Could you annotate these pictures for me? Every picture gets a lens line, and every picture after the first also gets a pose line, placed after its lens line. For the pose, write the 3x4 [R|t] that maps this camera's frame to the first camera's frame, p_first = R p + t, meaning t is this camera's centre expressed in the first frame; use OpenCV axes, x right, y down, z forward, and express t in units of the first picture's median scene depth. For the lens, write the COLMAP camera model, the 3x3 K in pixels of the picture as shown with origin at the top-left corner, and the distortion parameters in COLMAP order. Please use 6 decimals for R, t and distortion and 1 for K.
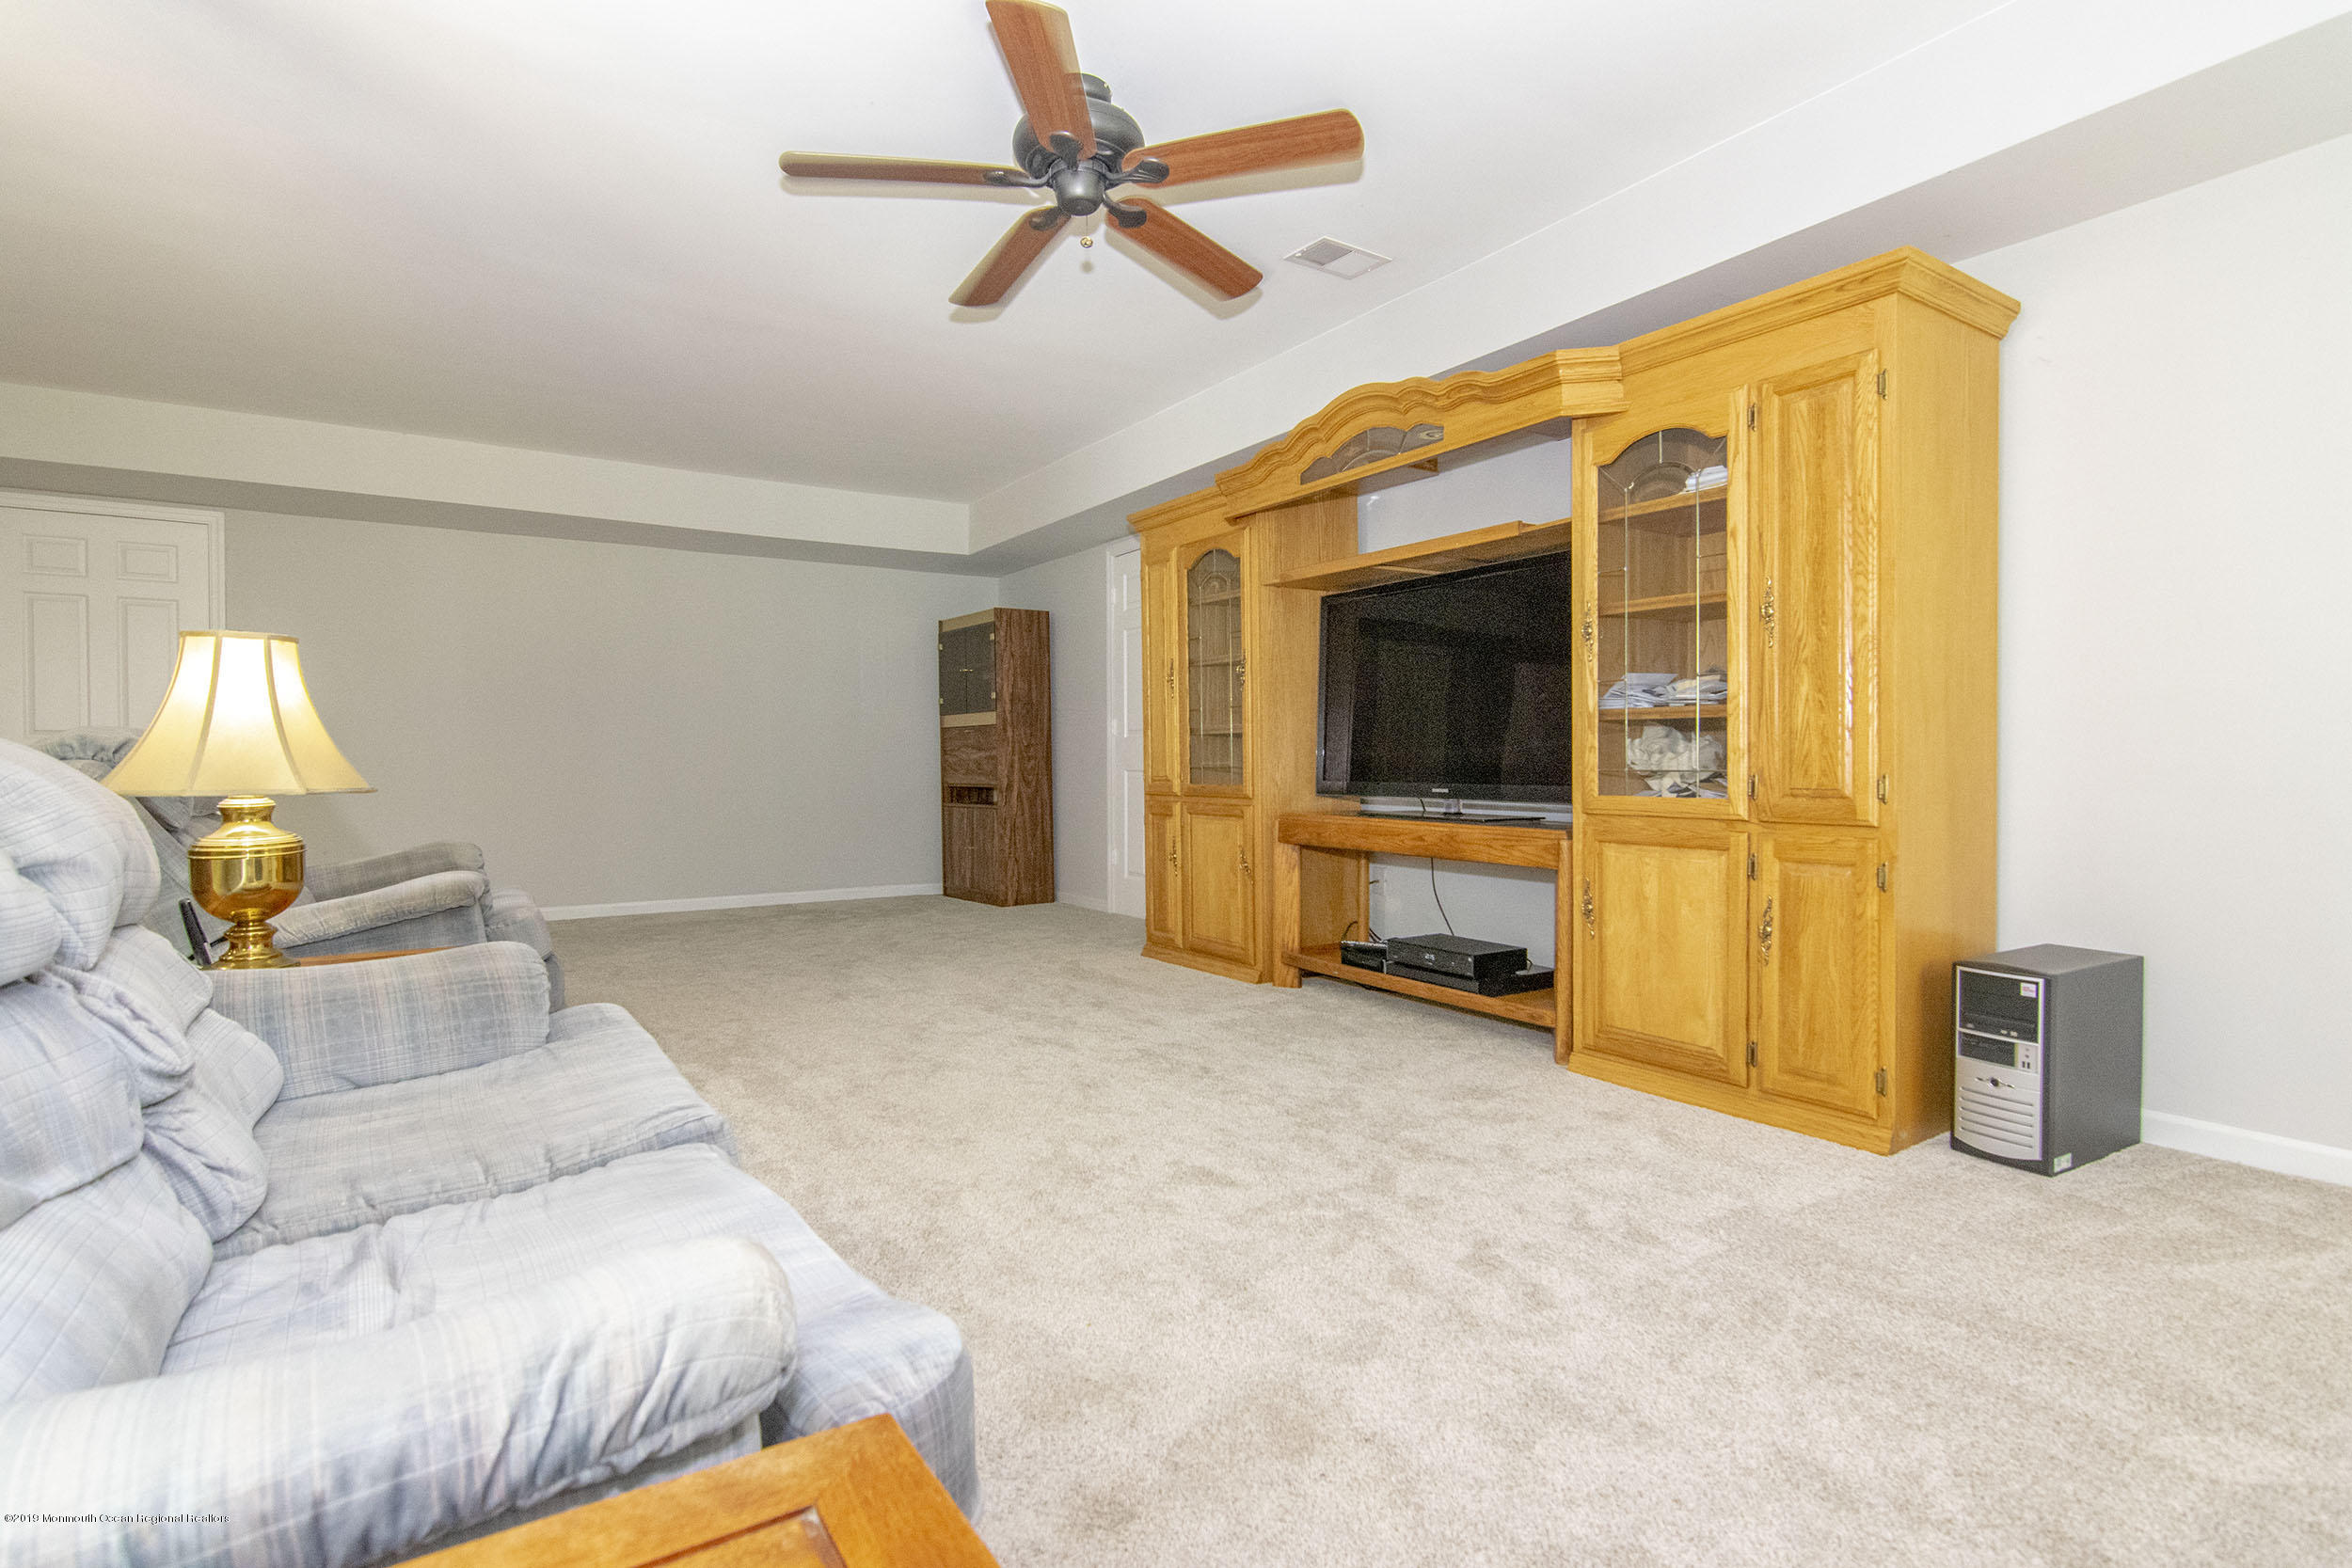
lens RADIAL K [[1135.5, 0, 1166.7], [0, 1135.5, 768.6], [0, 0, 1]] dist [0.000067, -0.000061]
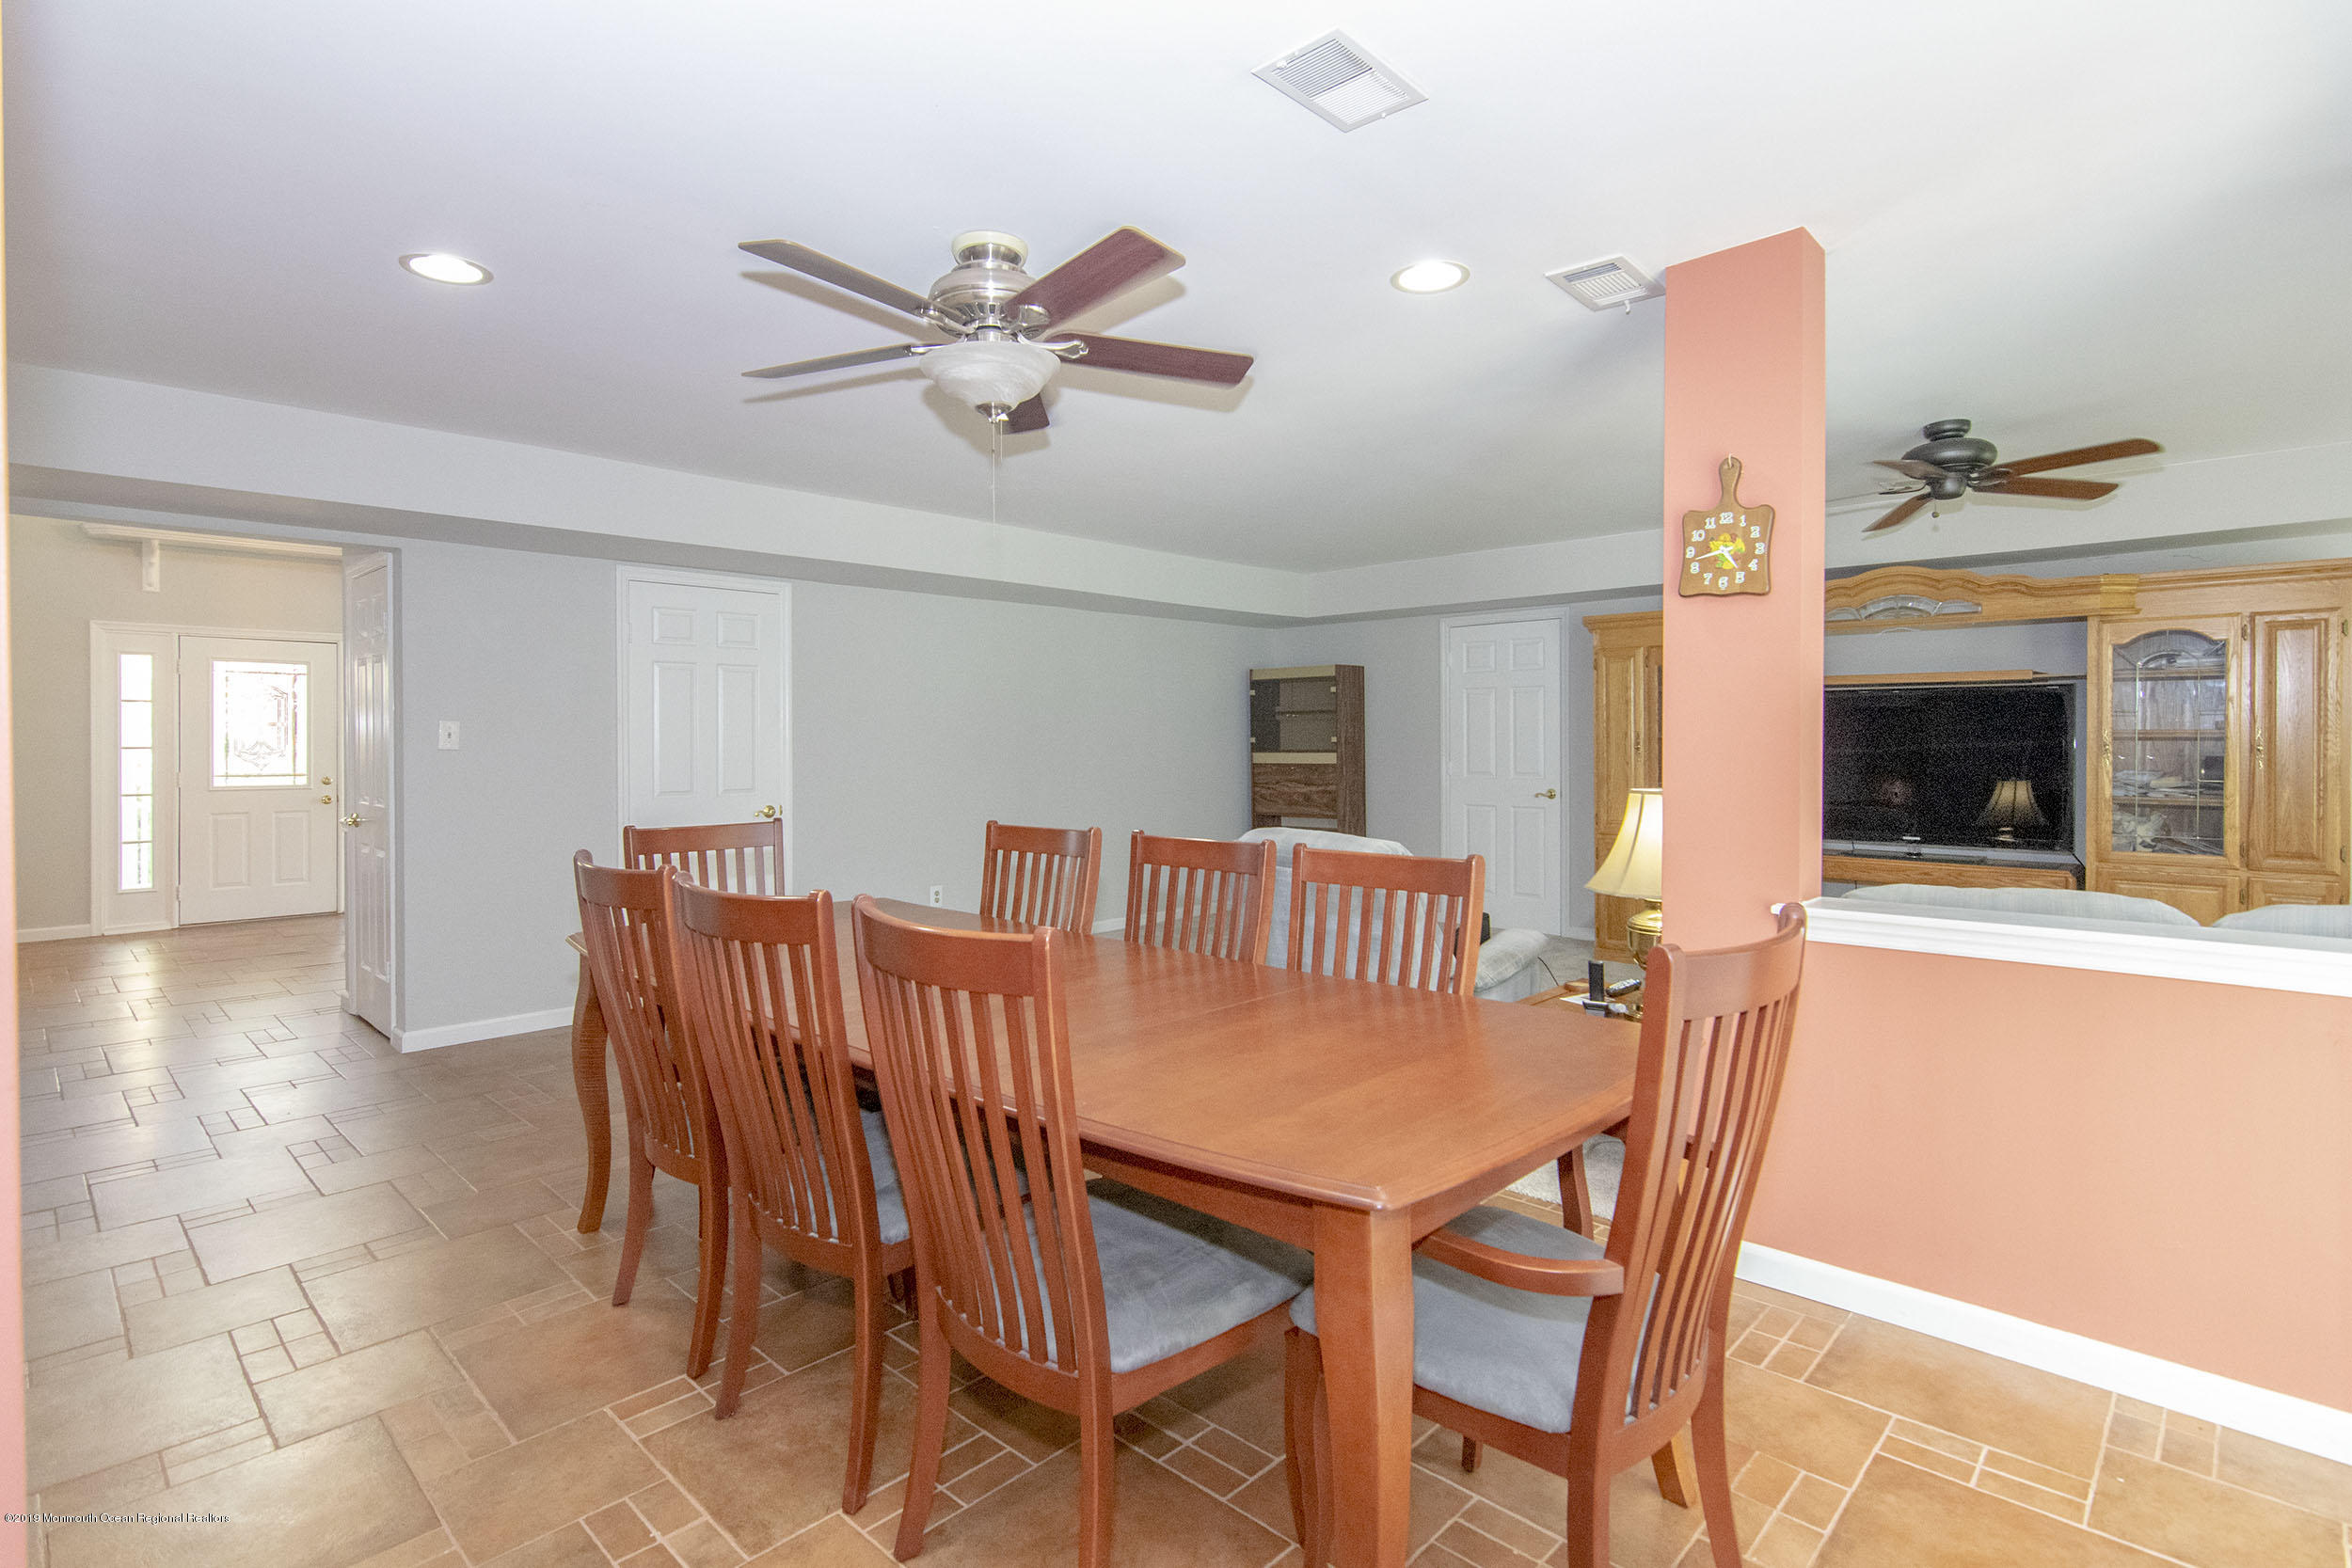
lens RADIAL K [[1164.2, 0, 1175.6], [0, 1164.2, 758.0], [0, 0, 1]] dist [-0.001366, -0.000527]
pose [[0.972637, -0.002578, 0.232317, -0.638182], [0.000519, 0.999960, 0.008924, -0.060825], [-0.232331, -0.008559, 0.972599, -0.140048]]
